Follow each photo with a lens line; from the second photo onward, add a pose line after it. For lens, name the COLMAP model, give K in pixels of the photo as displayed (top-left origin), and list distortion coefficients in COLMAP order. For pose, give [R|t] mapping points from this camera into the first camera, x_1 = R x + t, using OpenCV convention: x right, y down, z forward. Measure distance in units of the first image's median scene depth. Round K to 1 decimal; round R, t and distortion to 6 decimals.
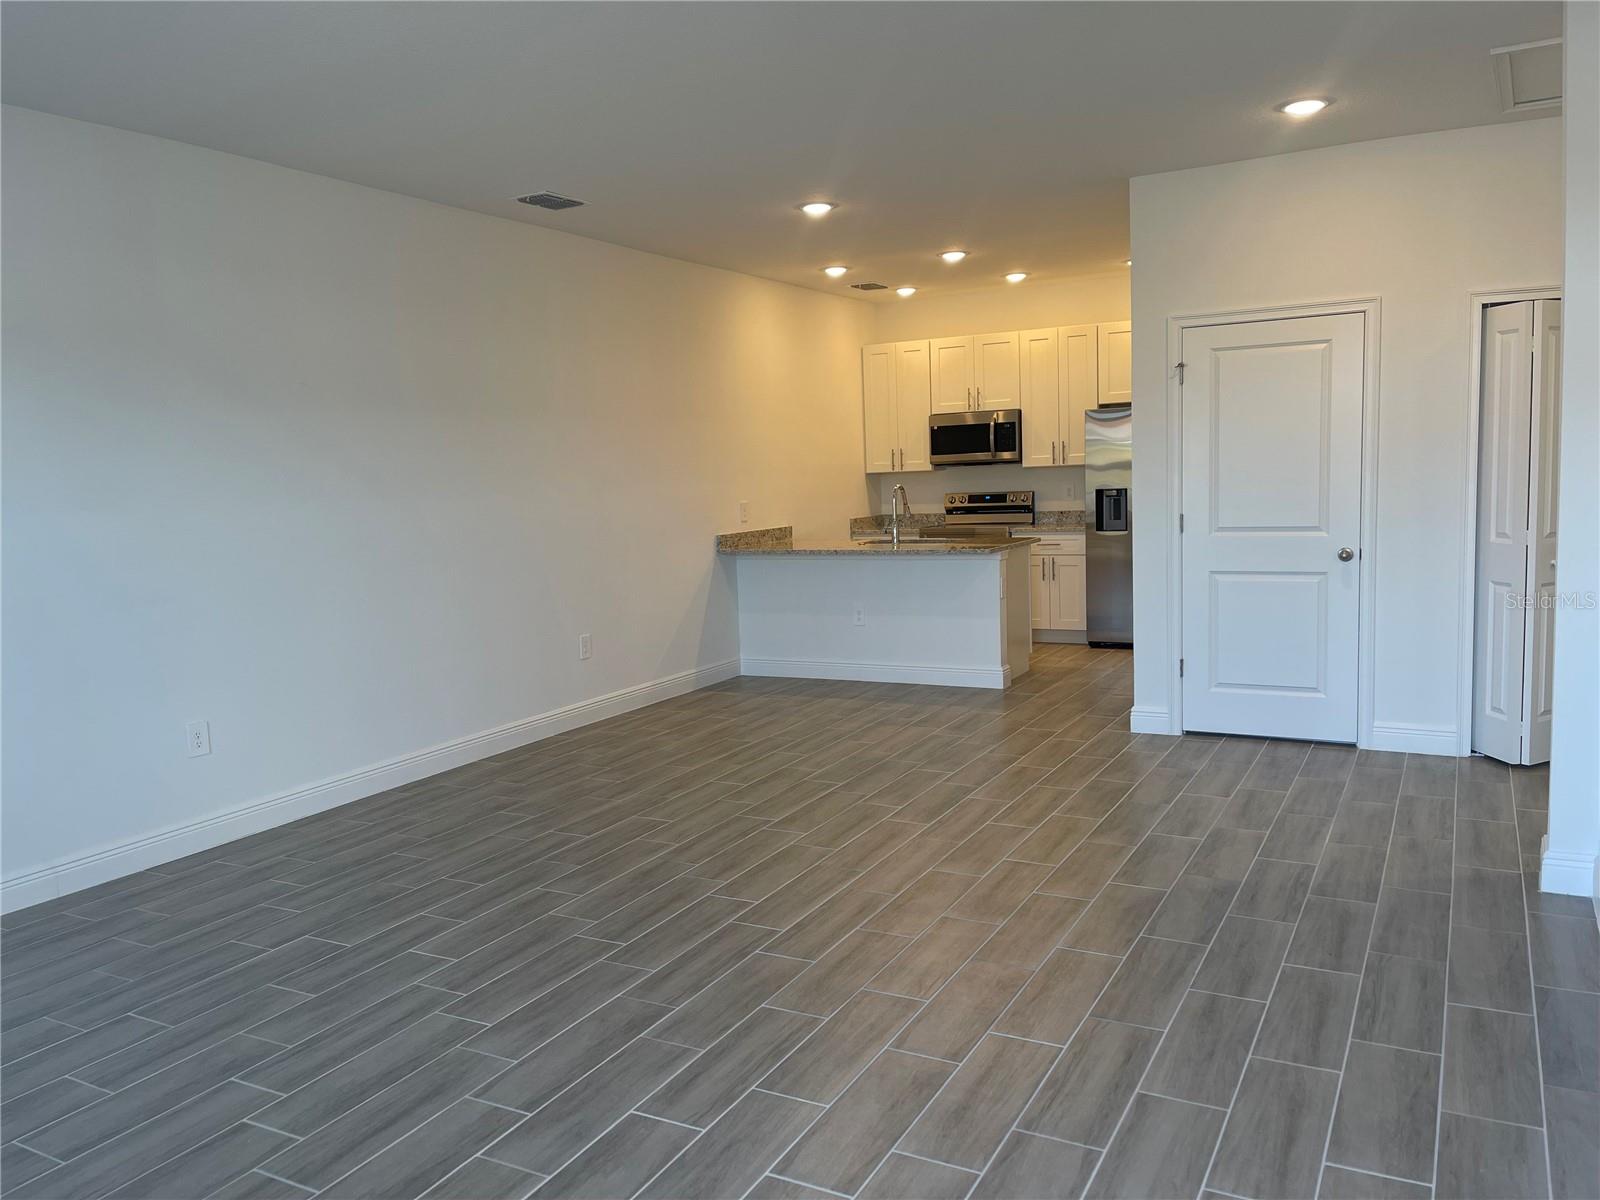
lens RADIAL K [[1215.0, 0, 794.6], [0, 1215.0, 601.4], [0, 0, 1]] dist [0.084790, -0.083751]
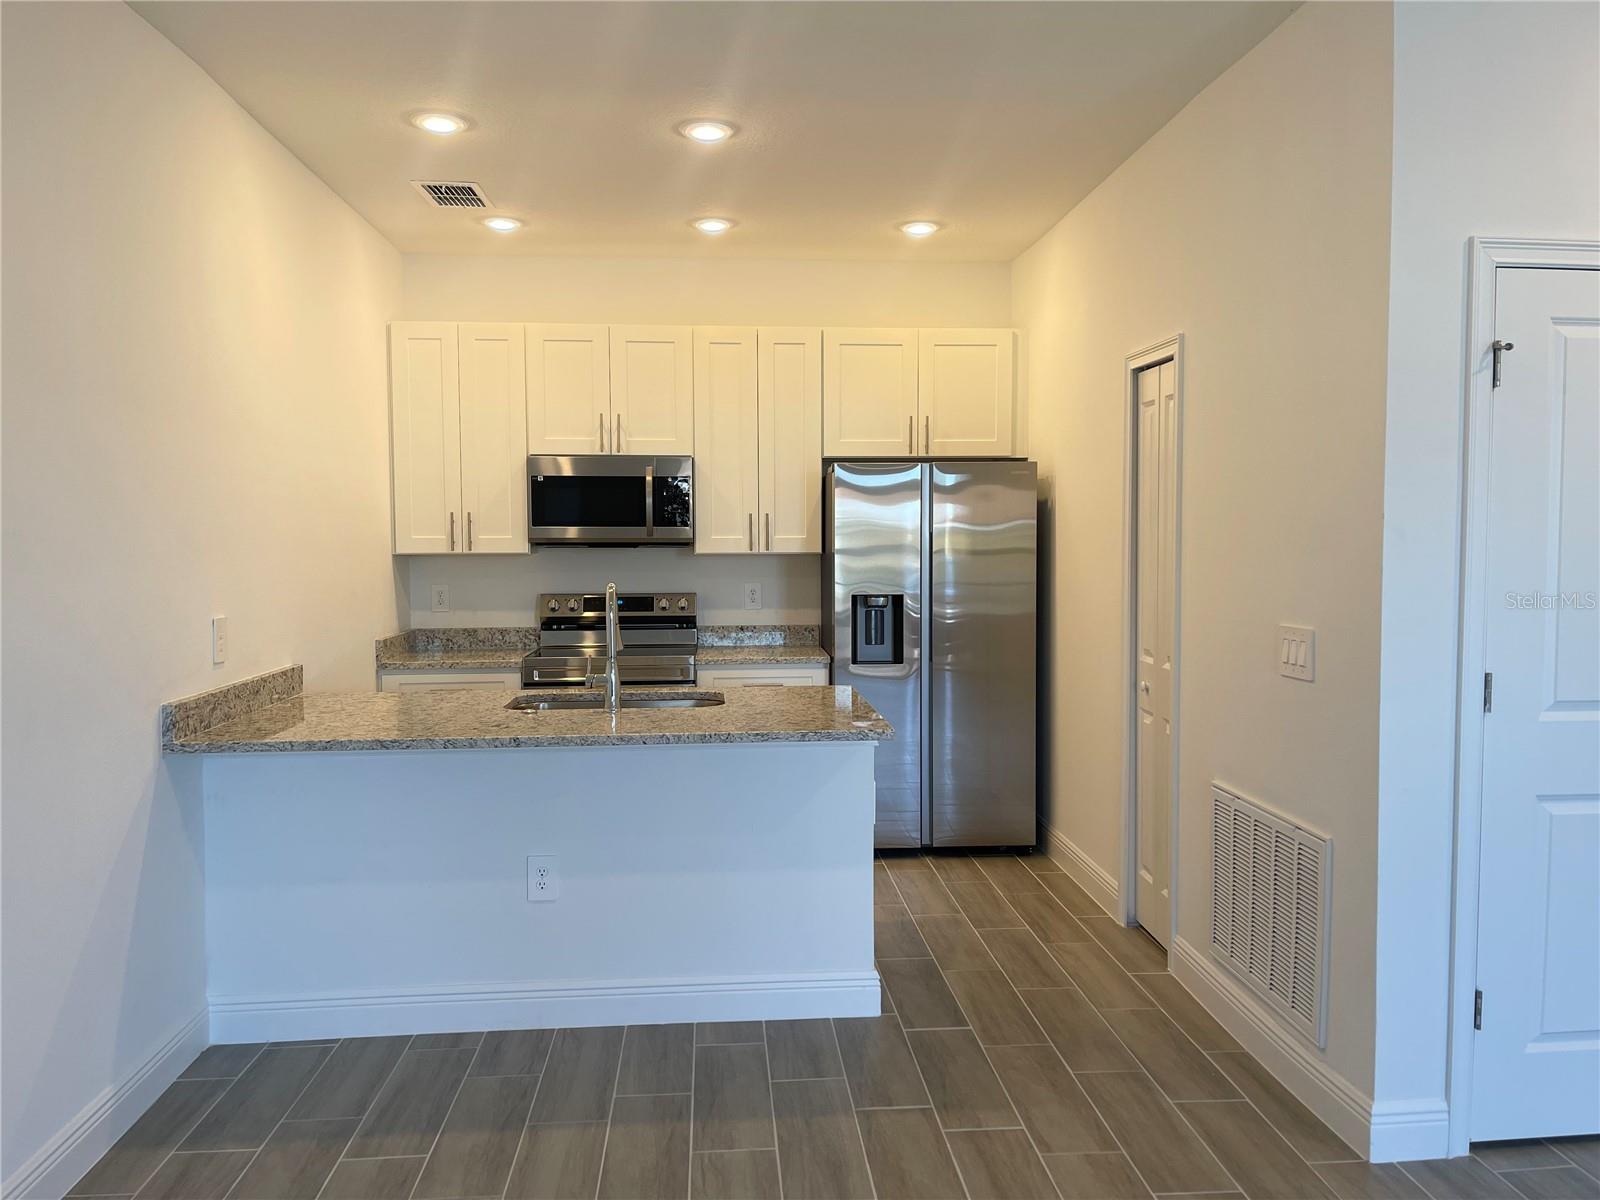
lens RADIAL K [[1215.0, 0, 807.4], [0, 1215.0, 601.3], [0, 0, 1]] dist [0.084790, -0.083751]
pose [[0.832844, 0.008549, 0.553442, -0.094956], [0.030504, 0.997652, -0.061314, -0.048786], [-0.552667, 0.067947, 0.830628, 0.479562]]
